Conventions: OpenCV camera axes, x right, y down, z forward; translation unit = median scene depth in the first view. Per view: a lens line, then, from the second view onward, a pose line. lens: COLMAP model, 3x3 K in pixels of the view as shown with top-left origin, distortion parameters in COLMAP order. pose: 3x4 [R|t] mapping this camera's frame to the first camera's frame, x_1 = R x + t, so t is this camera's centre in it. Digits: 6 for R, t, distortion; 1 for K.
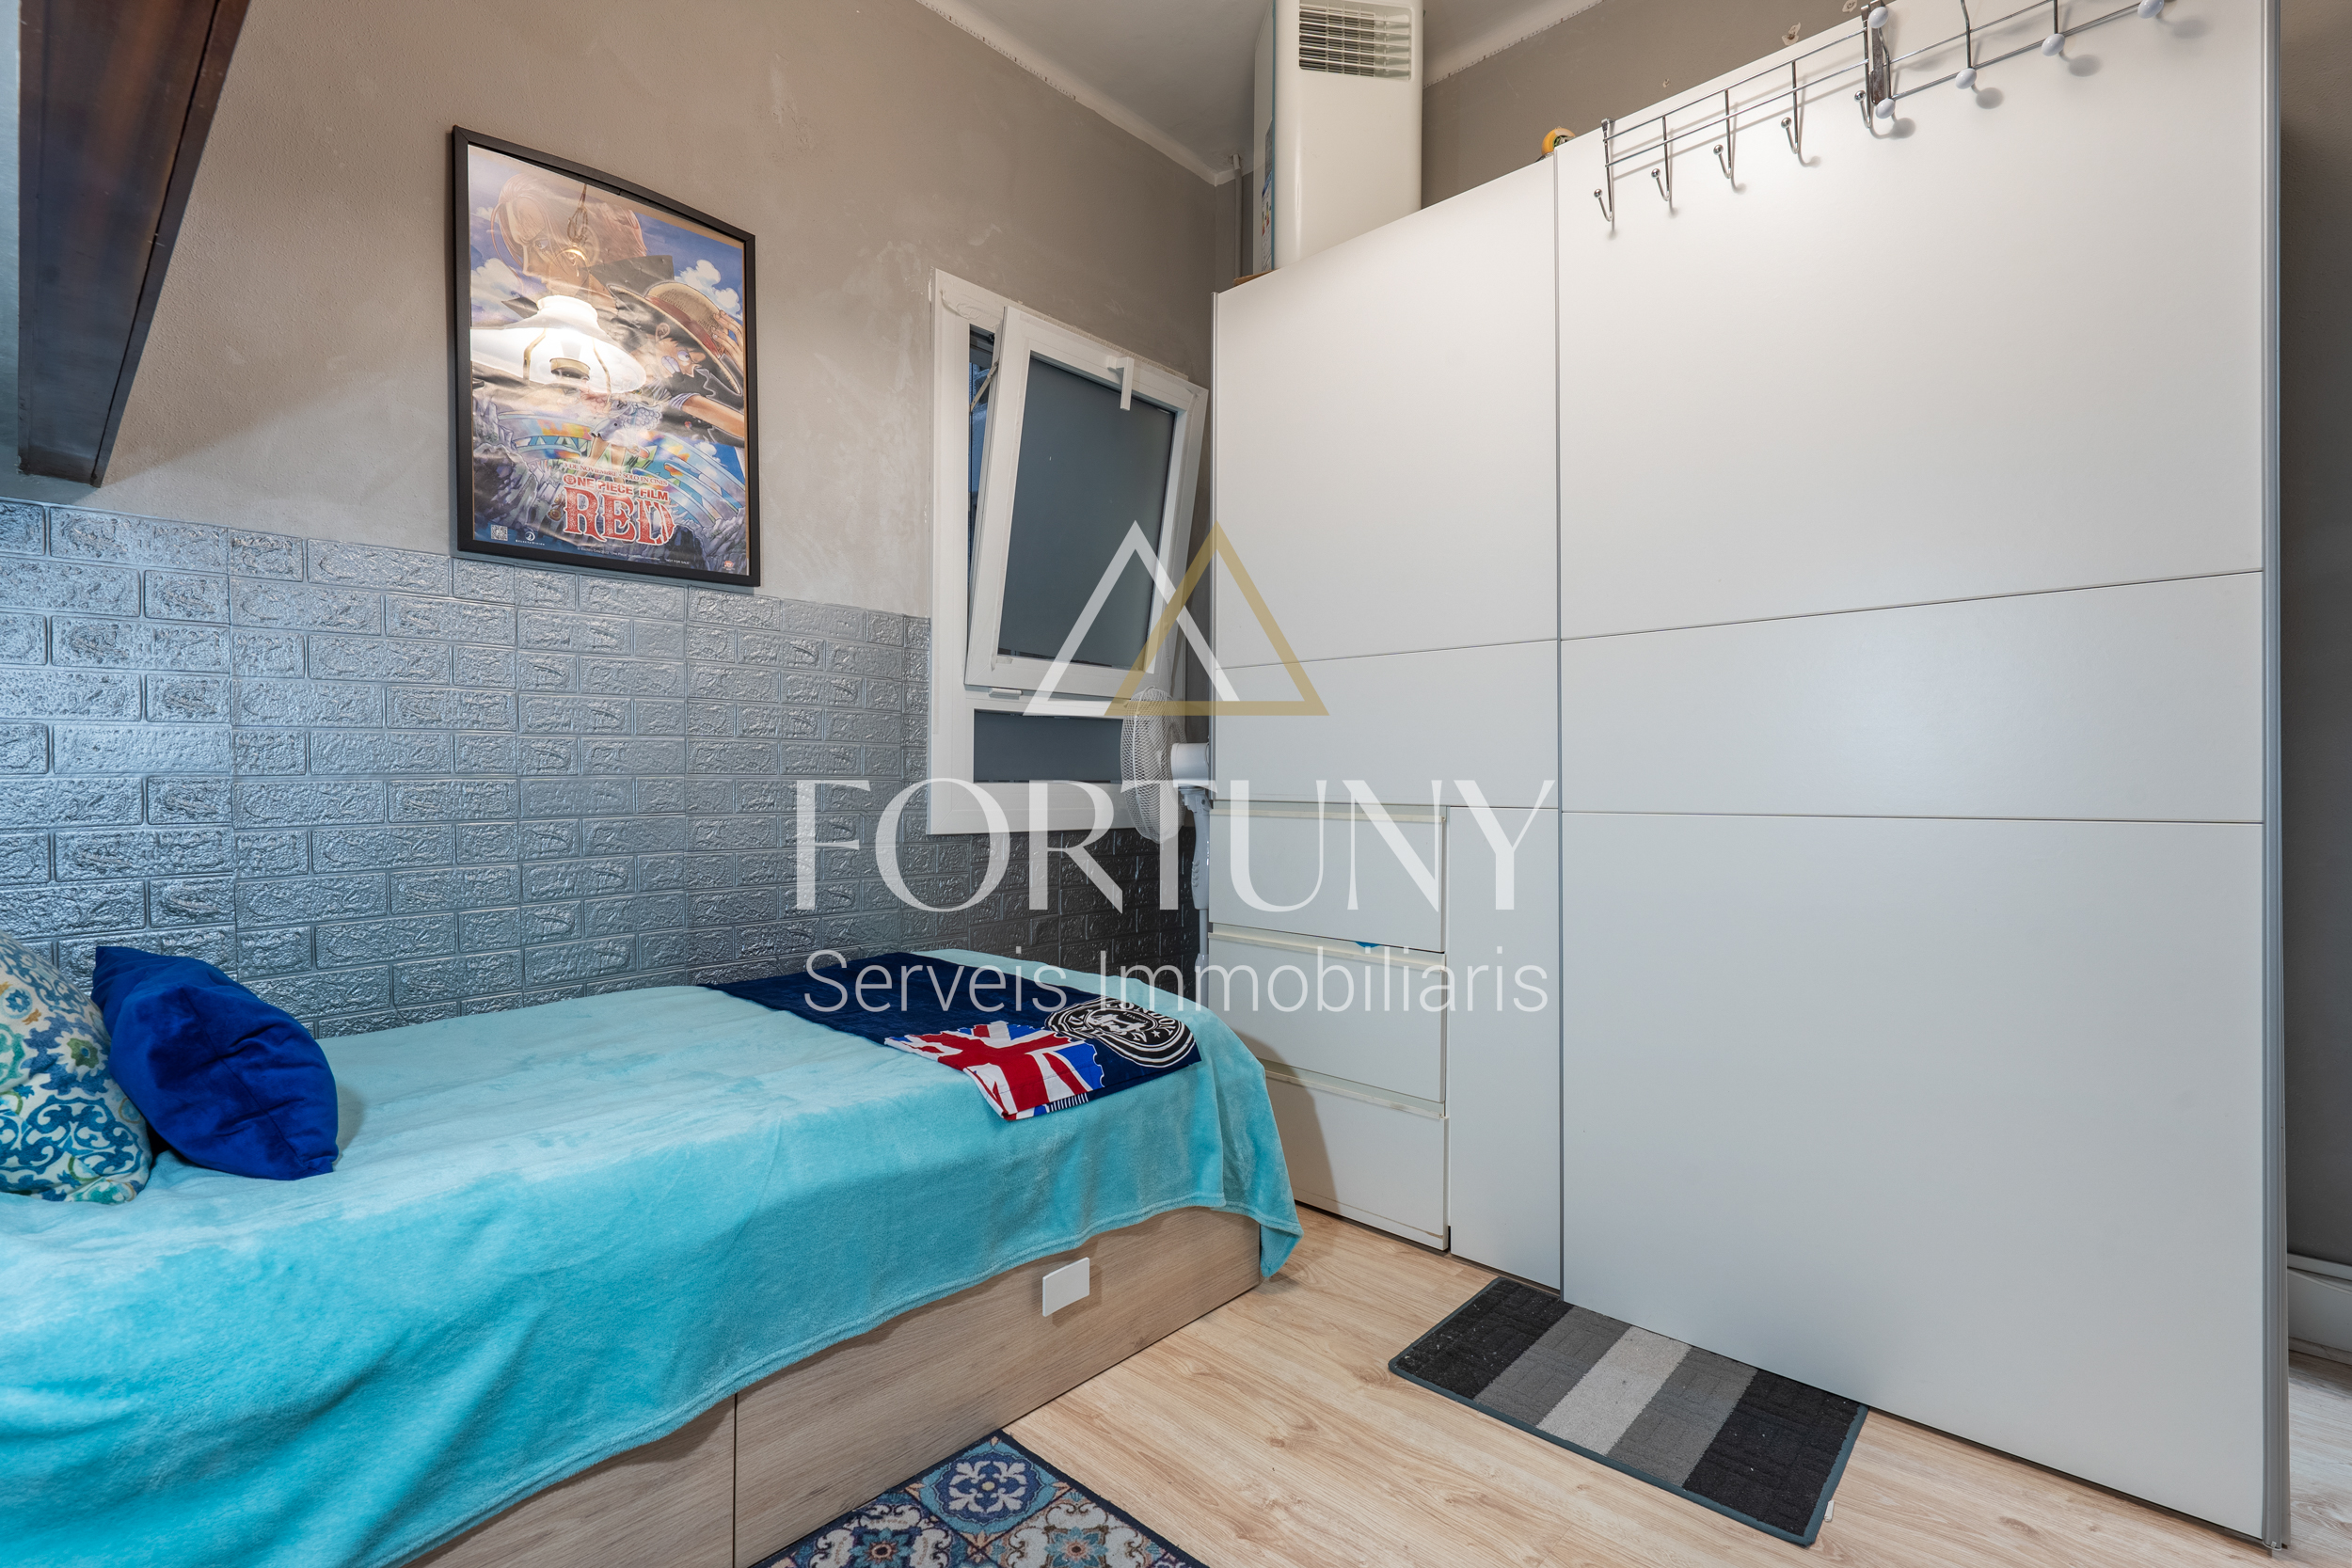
lens RADIAL K [[1062.3, 0, 1176.0], [0, 1062.3, 784.0], [0, 0, 1]] dist [0.002852, 0.000082]
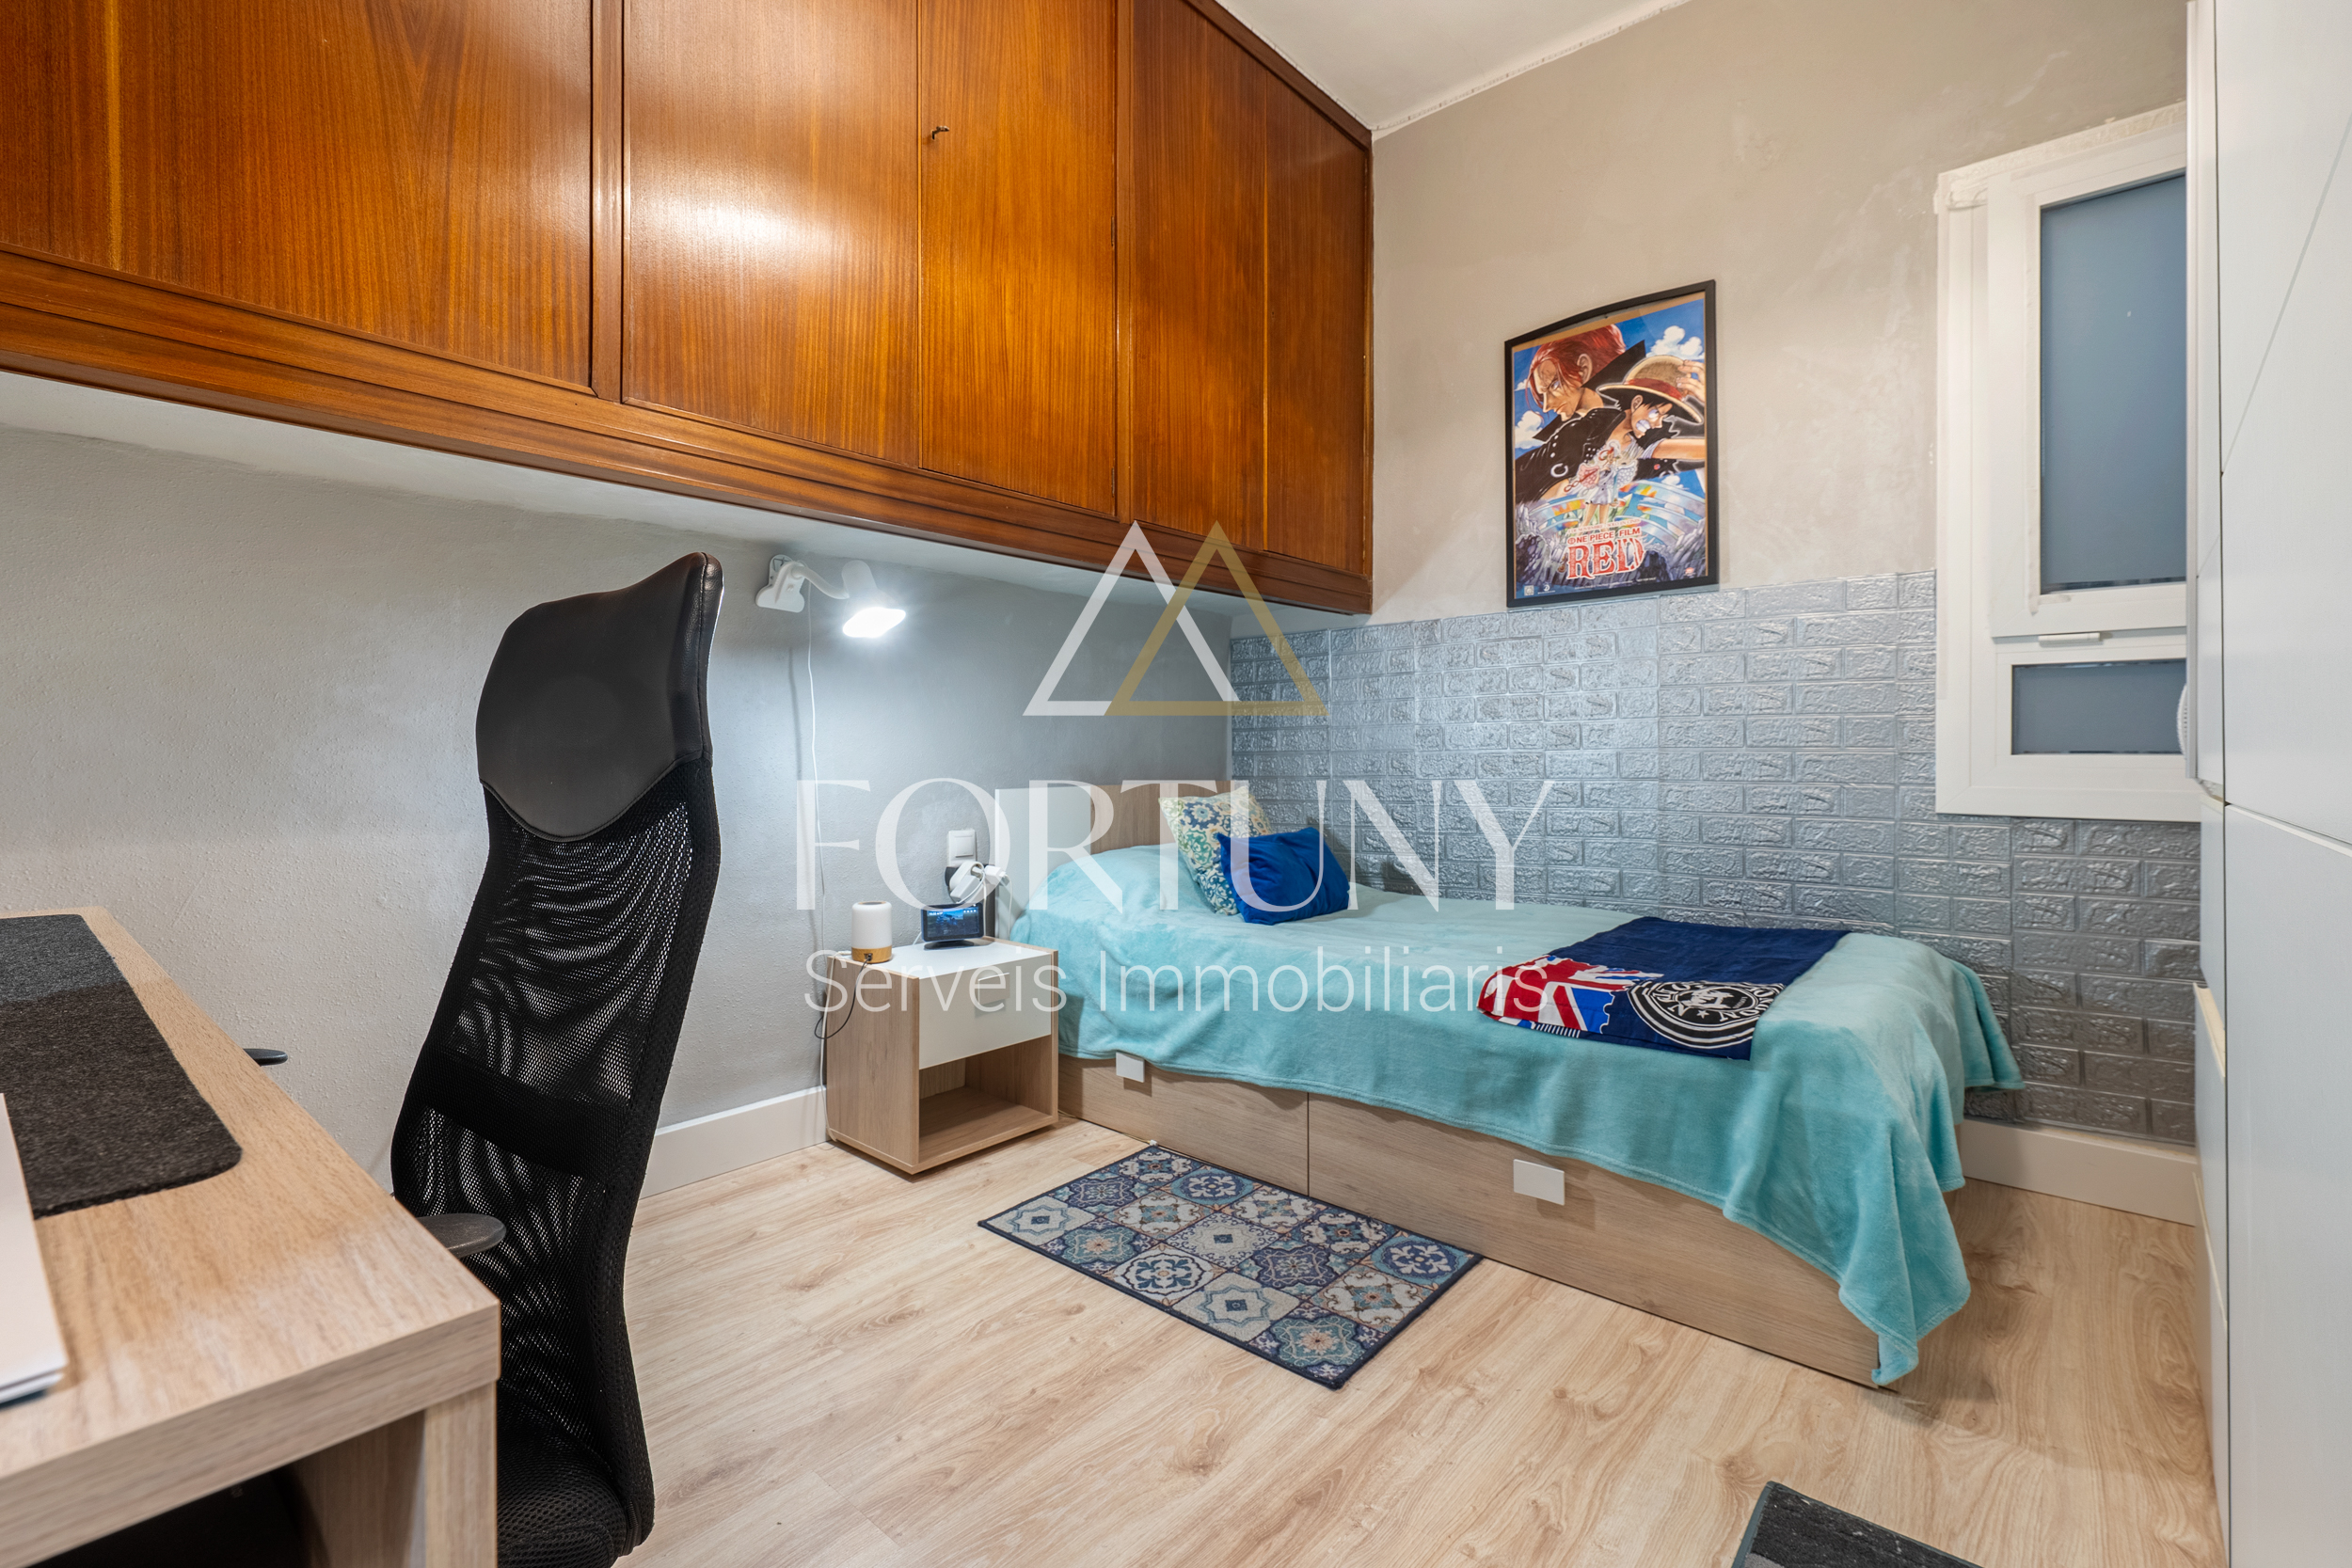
lens RADIAL K [[1029.2, 0, 1180.3], [0, 1029.2, 760.3], [0, 0, 1]] dist [-0.000389, -0.000130]
pose [[0.030506, 0.000351, -0.999535, 0.804886], [-0.004353, 0.999991, 0.000219, 0.008189], [0.999525, 0.004344, 0.030507, 0.450666]]
